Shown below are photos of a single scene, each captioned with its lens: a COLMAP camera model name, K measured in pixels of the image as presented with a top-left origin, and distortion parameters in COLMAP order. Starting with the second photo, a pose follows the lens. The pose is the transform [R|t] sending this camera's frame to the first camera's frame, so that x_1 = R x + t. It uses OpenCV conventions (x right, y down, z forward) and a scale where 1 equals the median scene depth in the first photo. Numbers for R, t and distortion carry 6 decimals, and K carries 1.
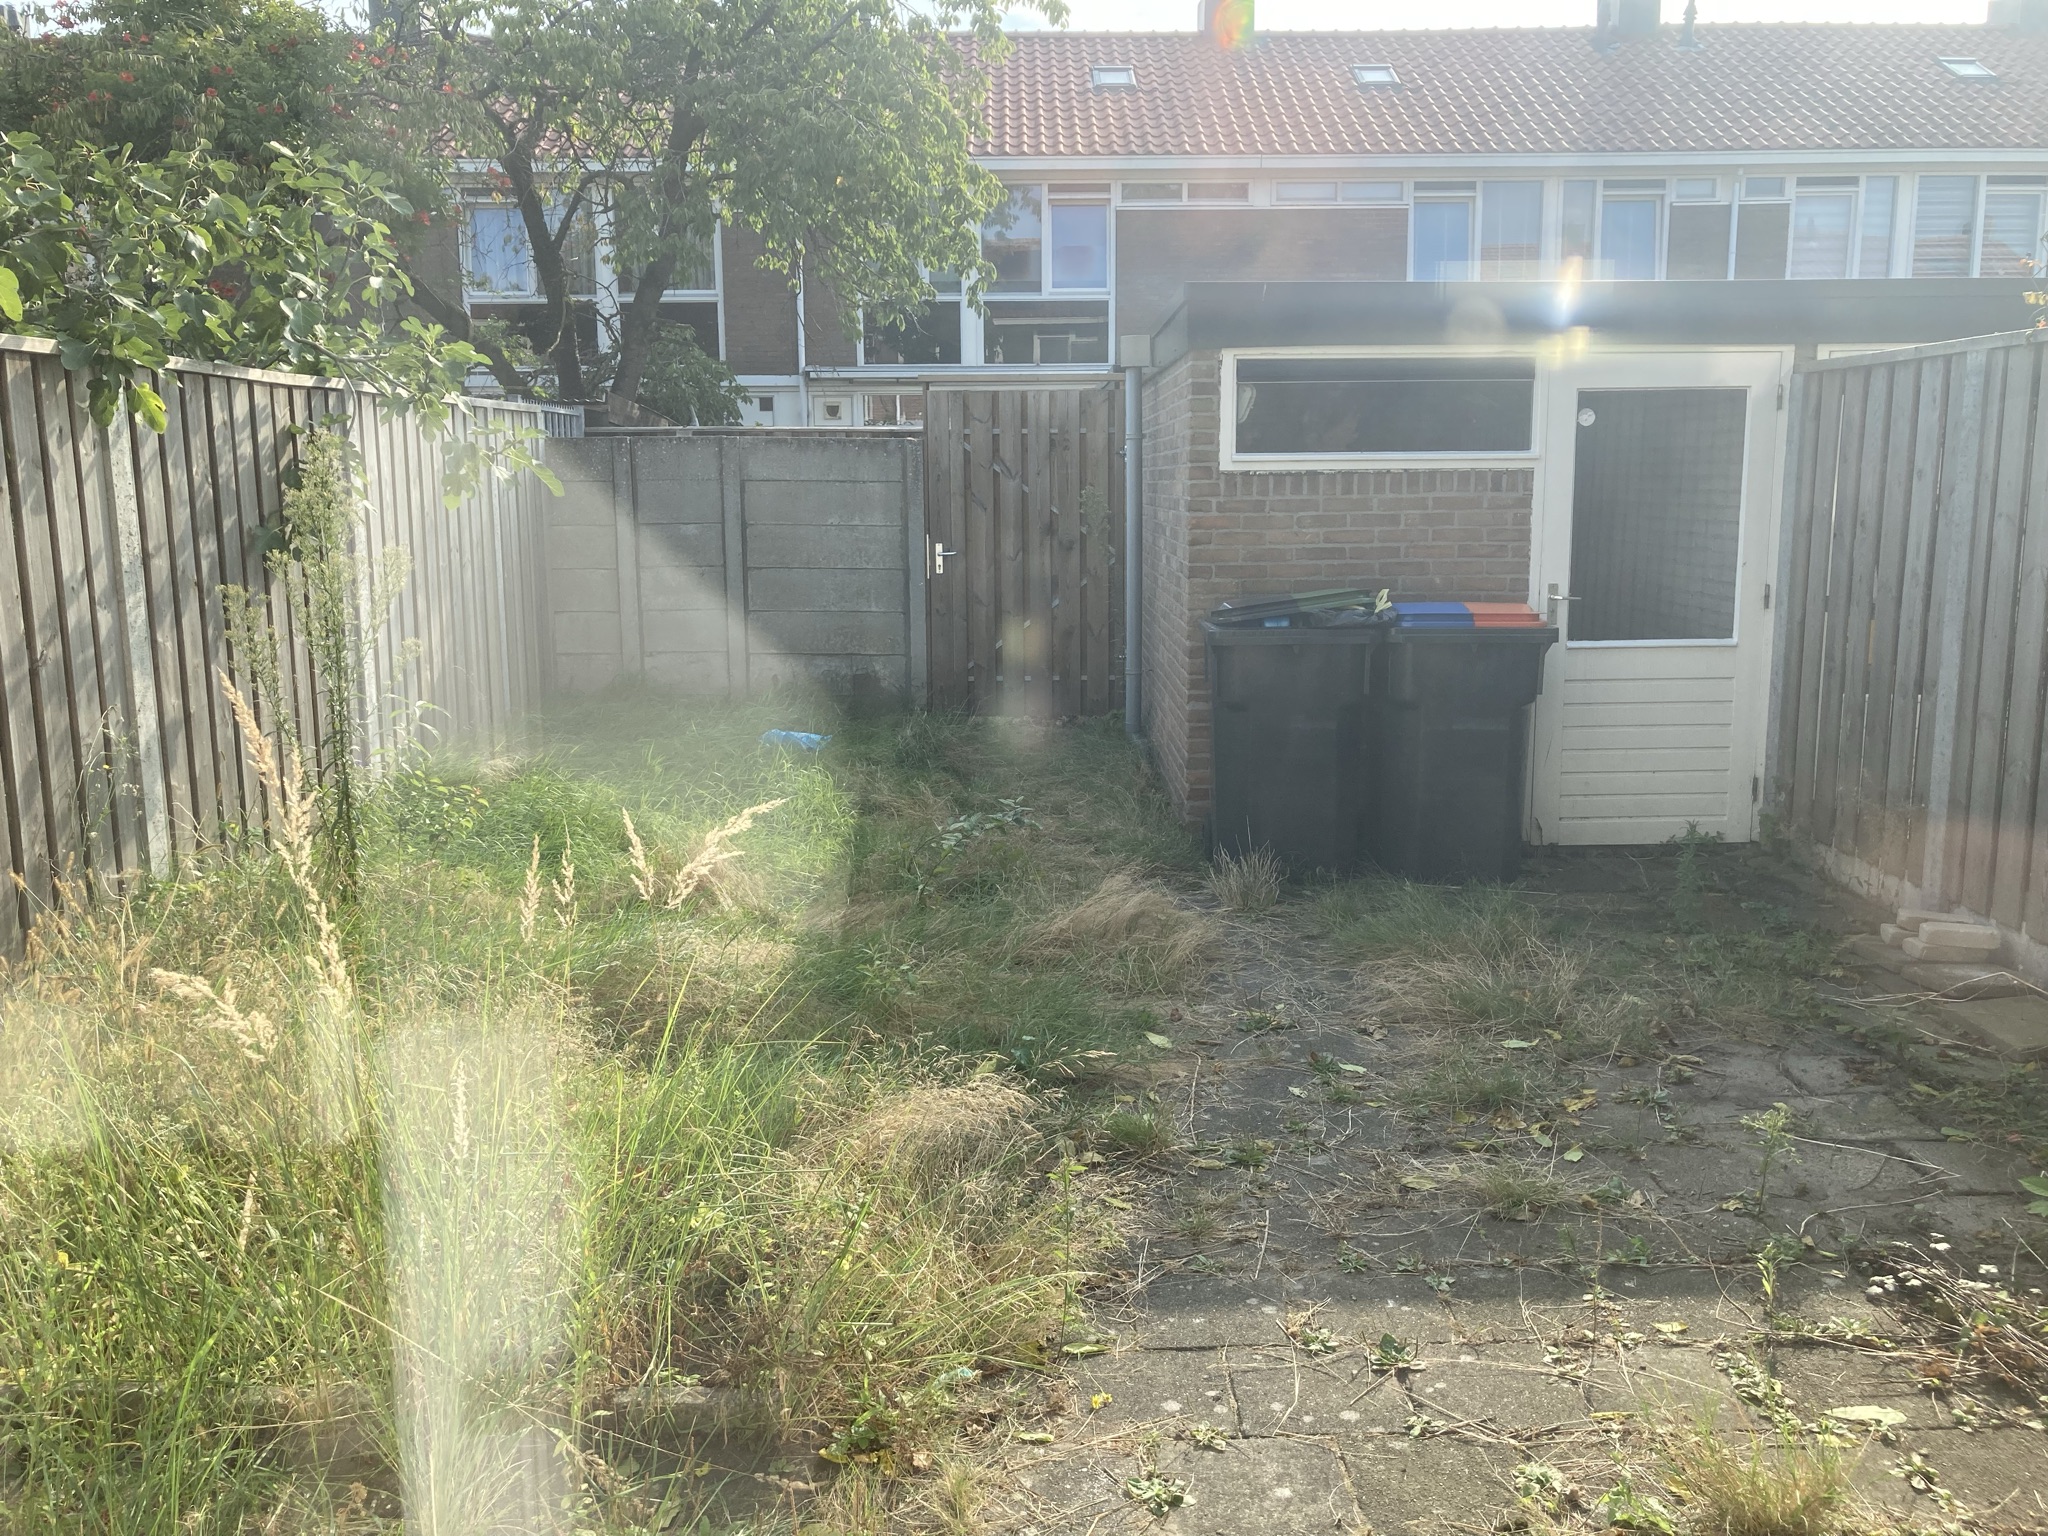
lens RADIAL K [[1722.3, 0, 1024.0], [0, 1722.3, 768.0], [0, 0, 1]] dist [0.001062, 0.000035]
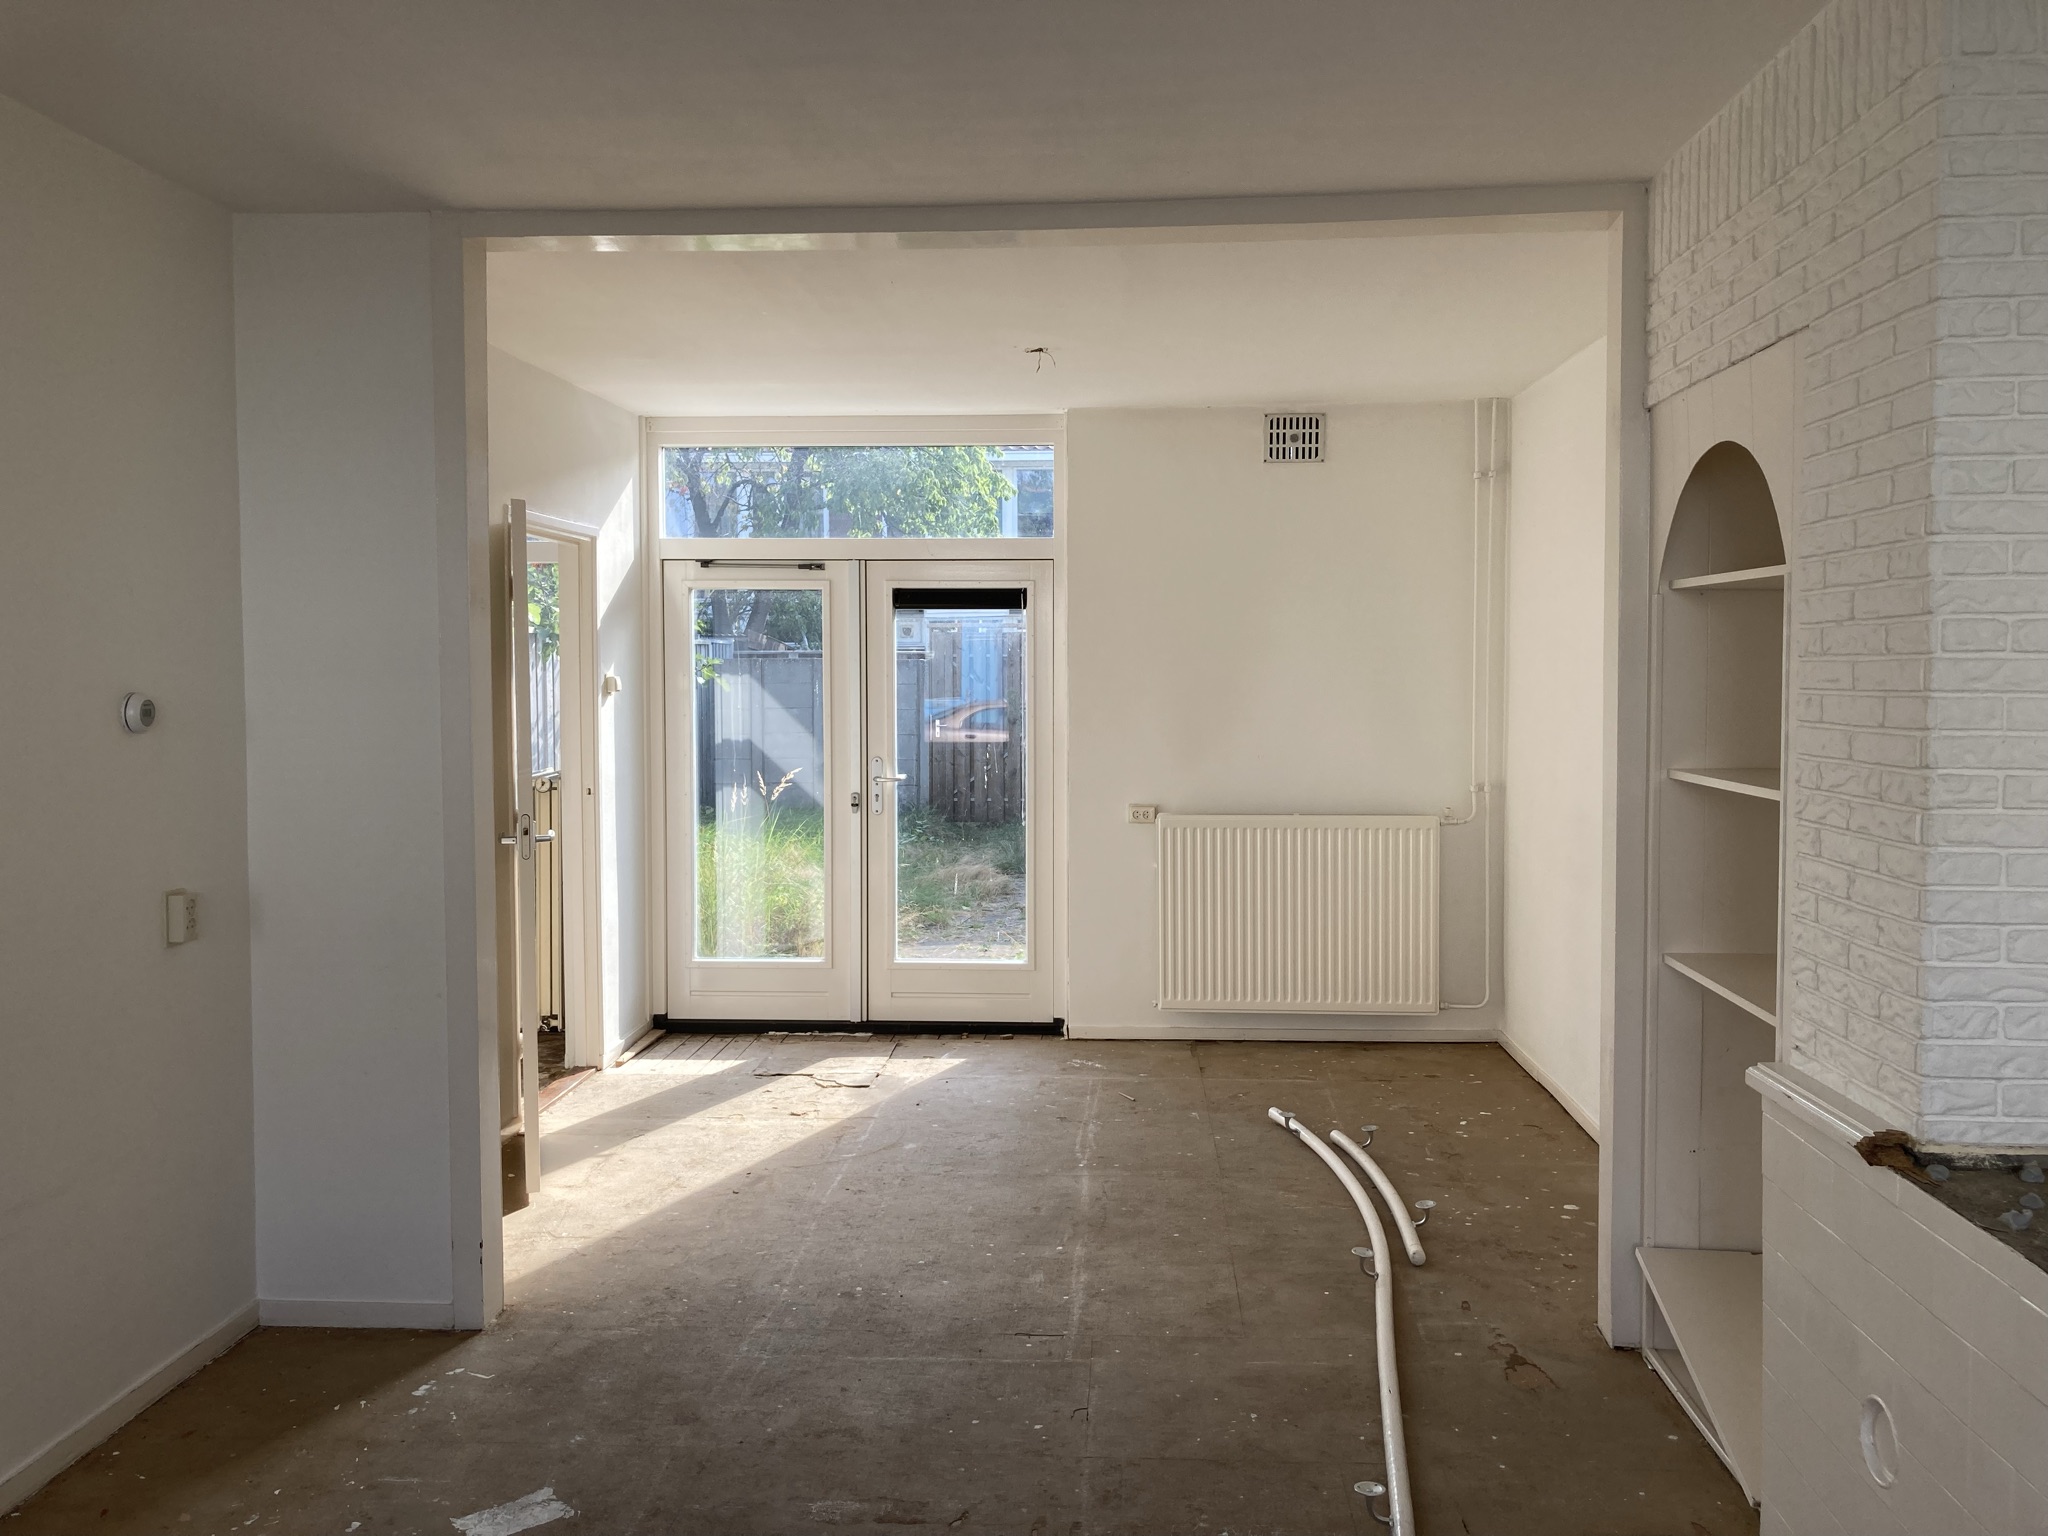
lens RADIAL K [[1722.3, 0, 1024.0], [0, 1722.3, 768.0], [0, 0, 1]] dist [0.001062, 0.000035]
pose [[0.997749, 0.004201, -0.066922, 0.273019], [-0.011971, 0.993160, -0.116145, 0.206095], [0.065977, 0.116685, 0.990975, -1.235596]]
